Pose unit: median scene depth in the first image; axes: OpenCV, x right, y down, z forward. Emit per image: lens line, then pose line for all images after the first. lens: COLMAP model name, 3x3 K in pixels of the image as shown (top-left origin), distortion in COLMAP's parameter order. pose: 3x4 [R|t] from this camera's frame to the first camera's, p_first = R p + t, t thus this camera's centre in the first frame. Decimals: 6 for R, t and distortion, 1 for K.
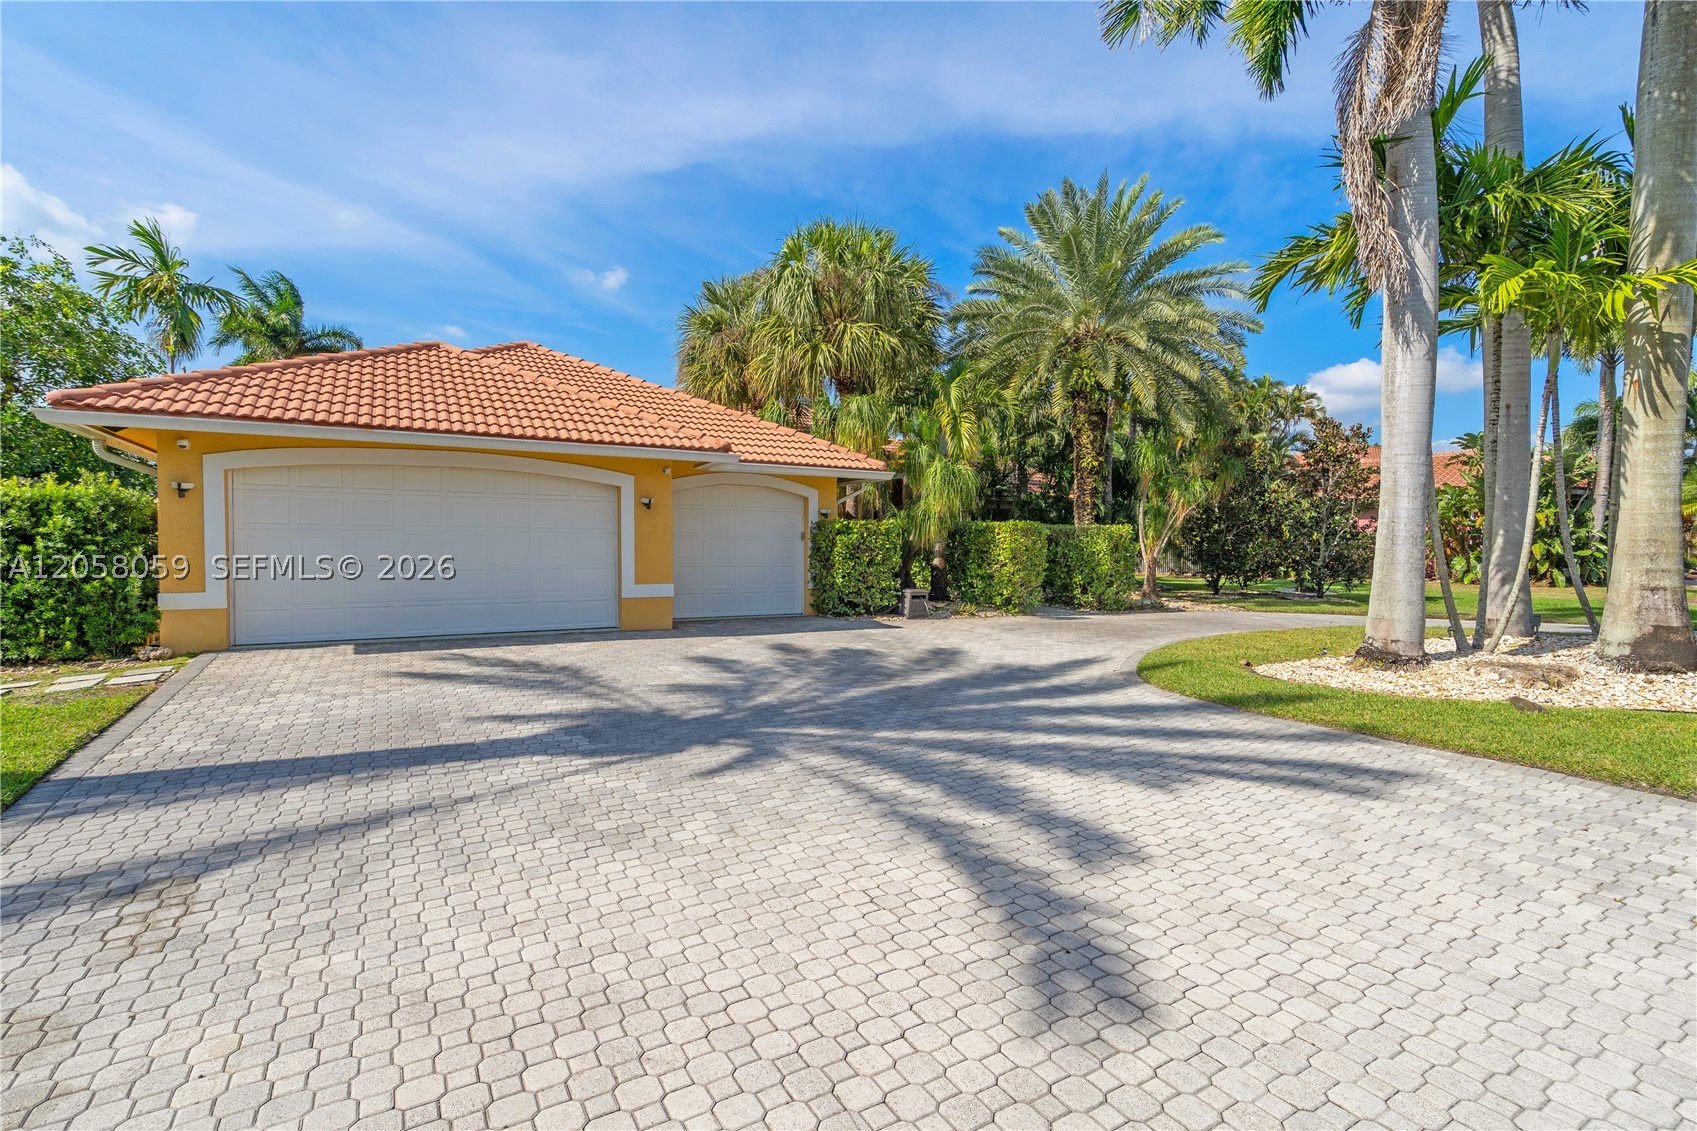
lens RADIAL K [[809.1, 0, 848.5], [0, 809.1, 565.5], [0, 0, 1]] dist [-0.002274, -0.000306]
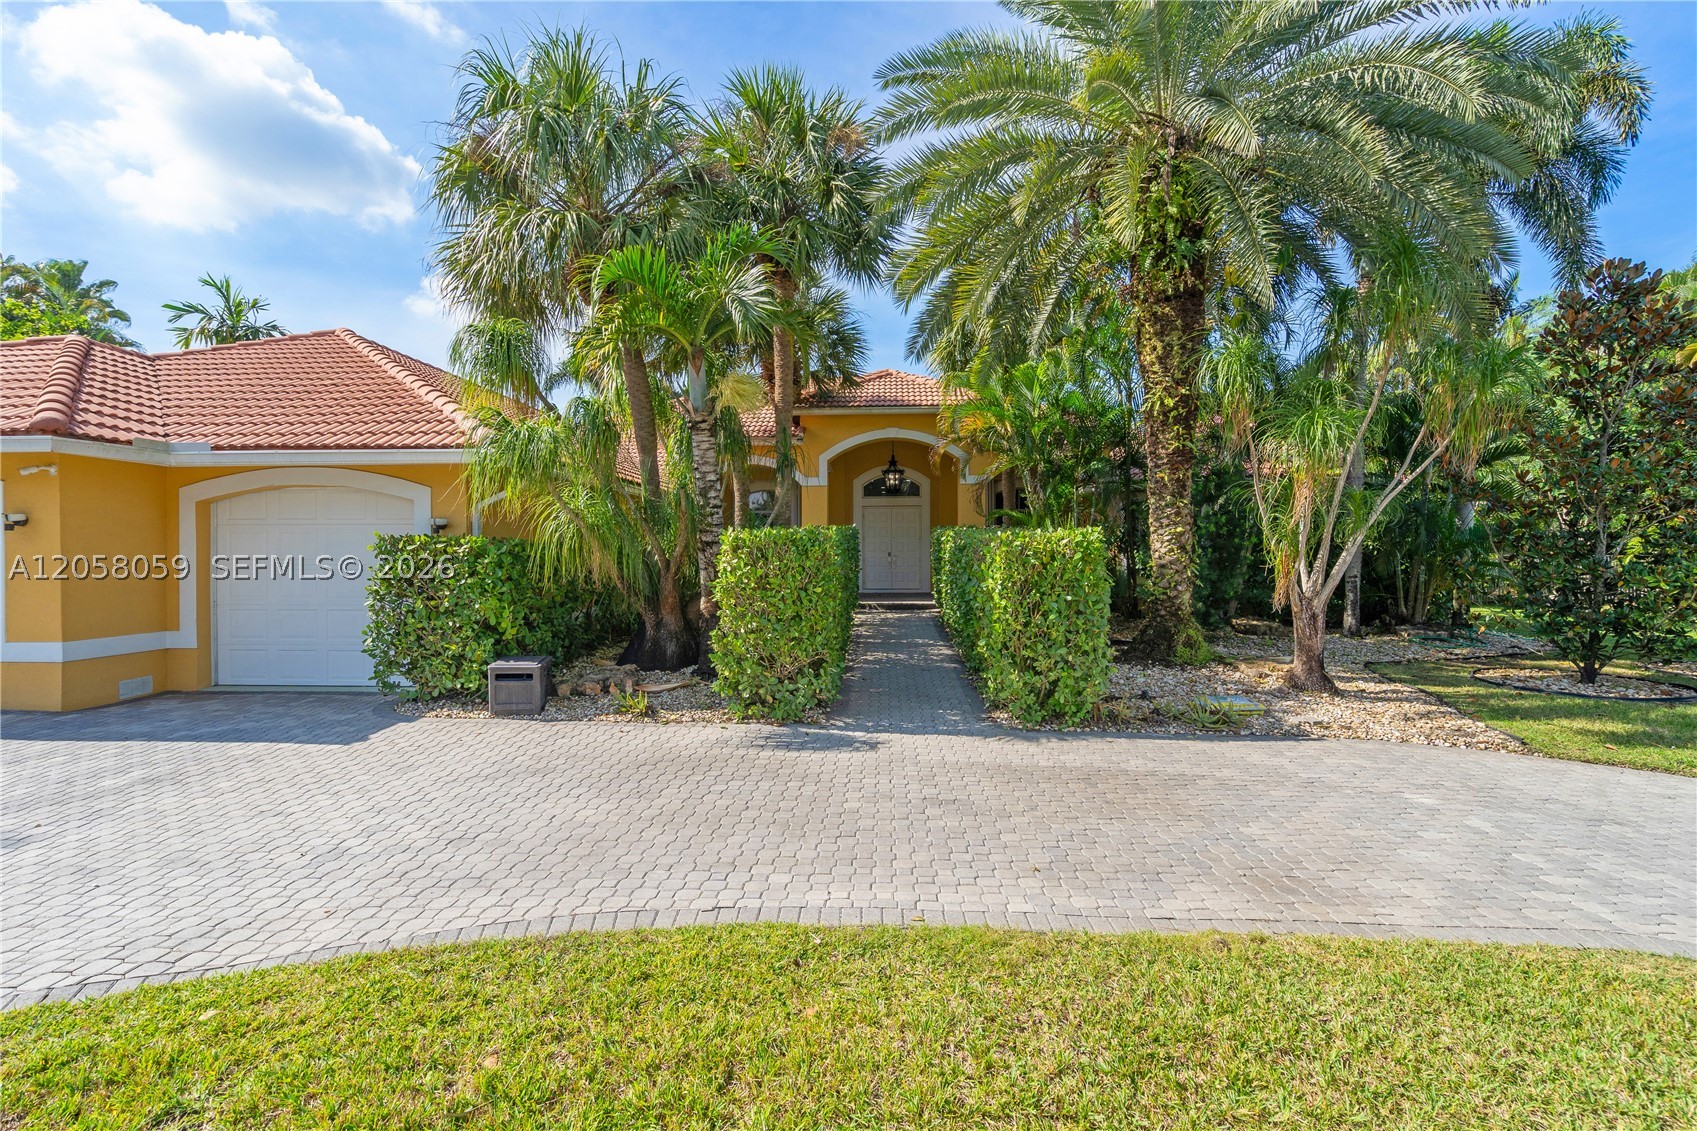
lens RADIAL K [[809.1, 0, 848.5], [0, 809.1, 565.5], [0, 0, 1]] dist [-0.002274, -0.000306]
pose [[0.829292, 0.002725, -0.558810, 0.640743], [-0.006237, 0.999971, -0.004381, -0.038129], [0.558781, 0.007118, 0.829284, 0.756891]]
